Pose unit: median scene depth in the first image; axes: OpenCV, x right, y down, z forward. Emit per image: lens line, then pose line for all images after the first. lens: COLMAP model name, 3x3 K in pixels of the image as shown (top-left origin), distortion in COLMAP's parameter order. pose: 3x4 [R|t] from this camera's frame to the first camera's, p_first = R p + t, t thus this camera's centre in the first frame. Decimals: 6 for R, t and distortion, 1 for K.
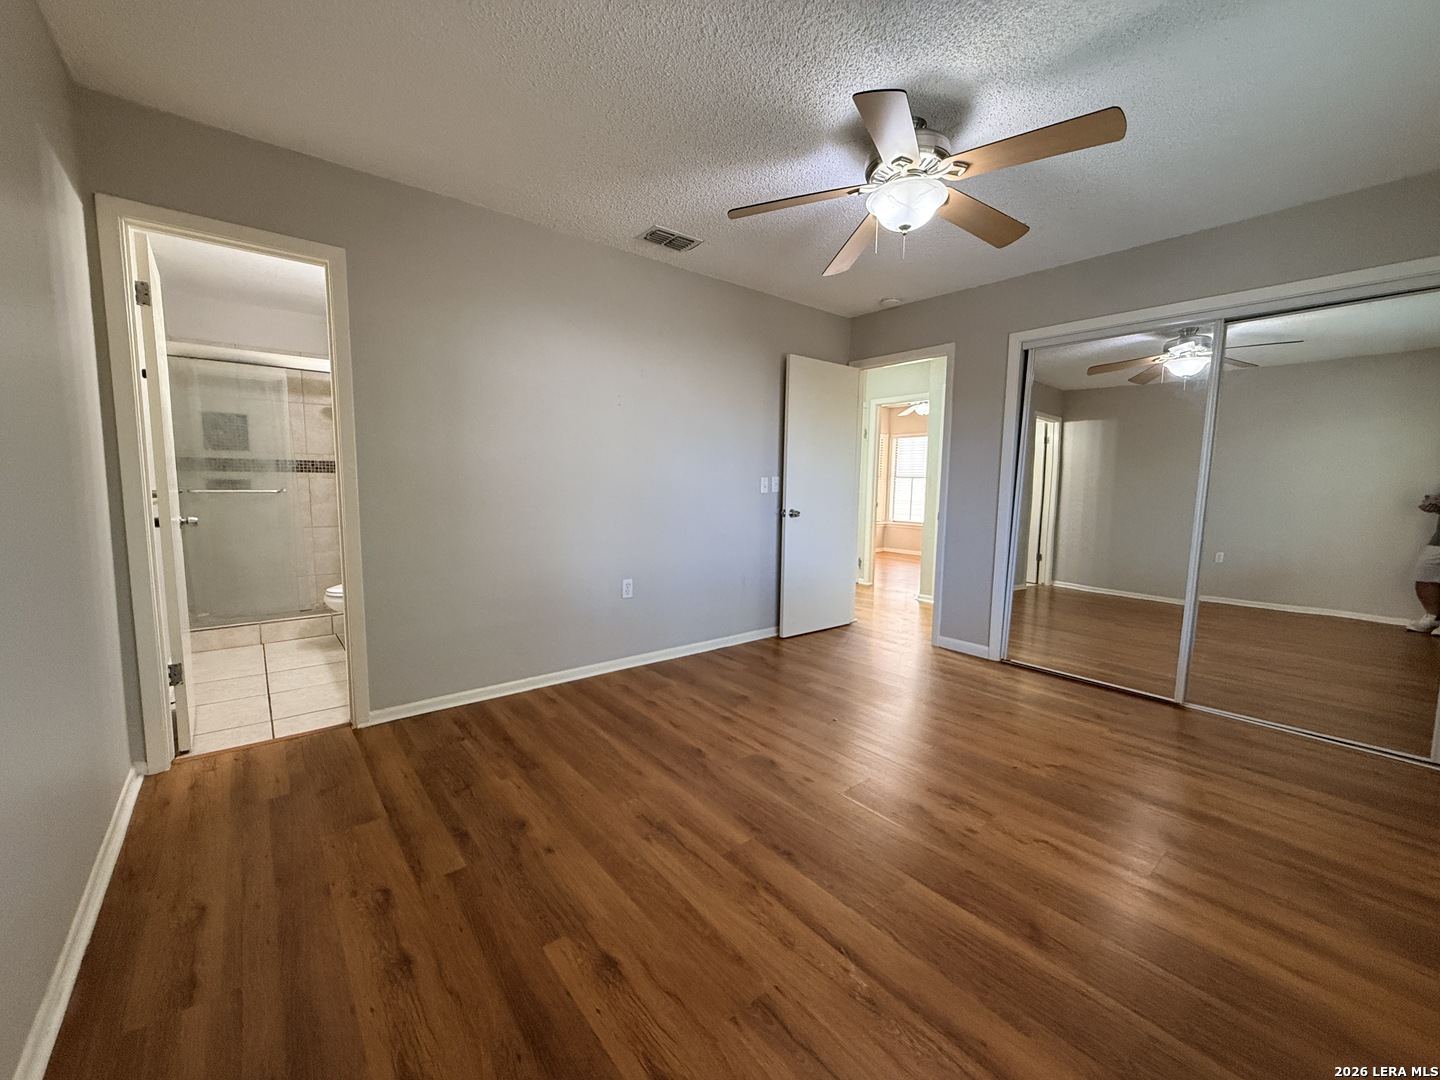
lens RADIAL K [[575.8, 0, 720.0], [0, 575.8, 540.0], [0, 0, 1]] dist [-0.000173, 0.000116]
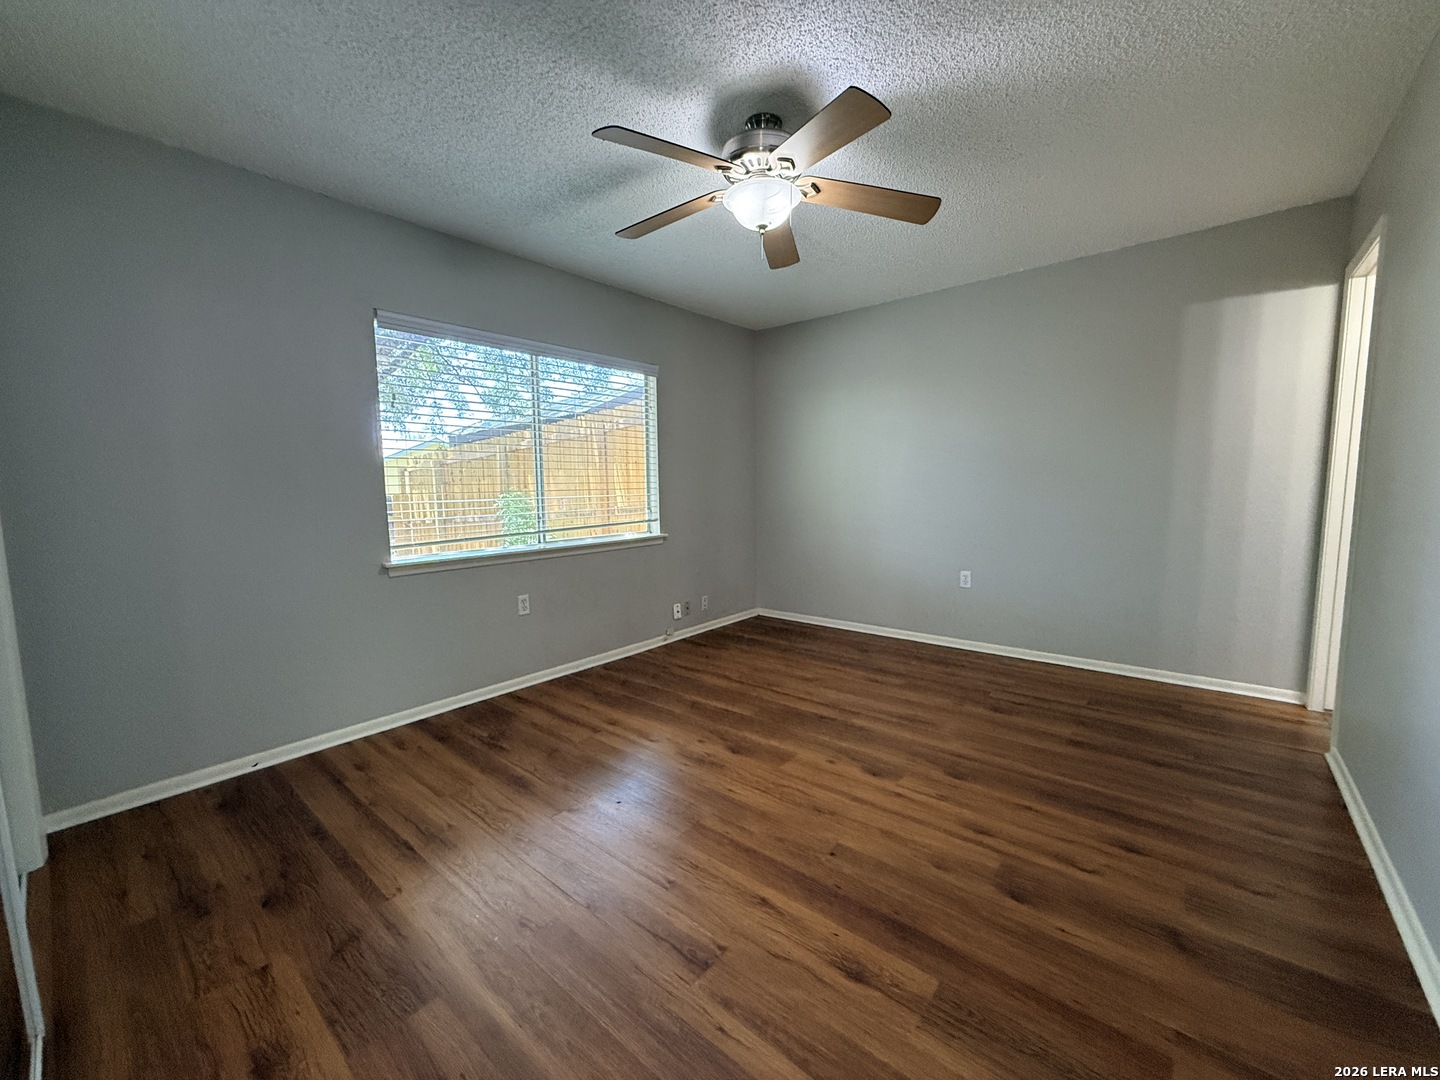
lens RADIAL K [[575.8, 0, 720.0], [0, 575.8, 540.0], [0, 0, 1]] dist [-0.000173, 0.000116]
pose [[-0.984045, 0.015691, -0.177228, 0.469447], [-0.019486, 0.980608, 0.195010, -0.167645], [0.176851, 0.195352, -0.964656, 1.667808]]
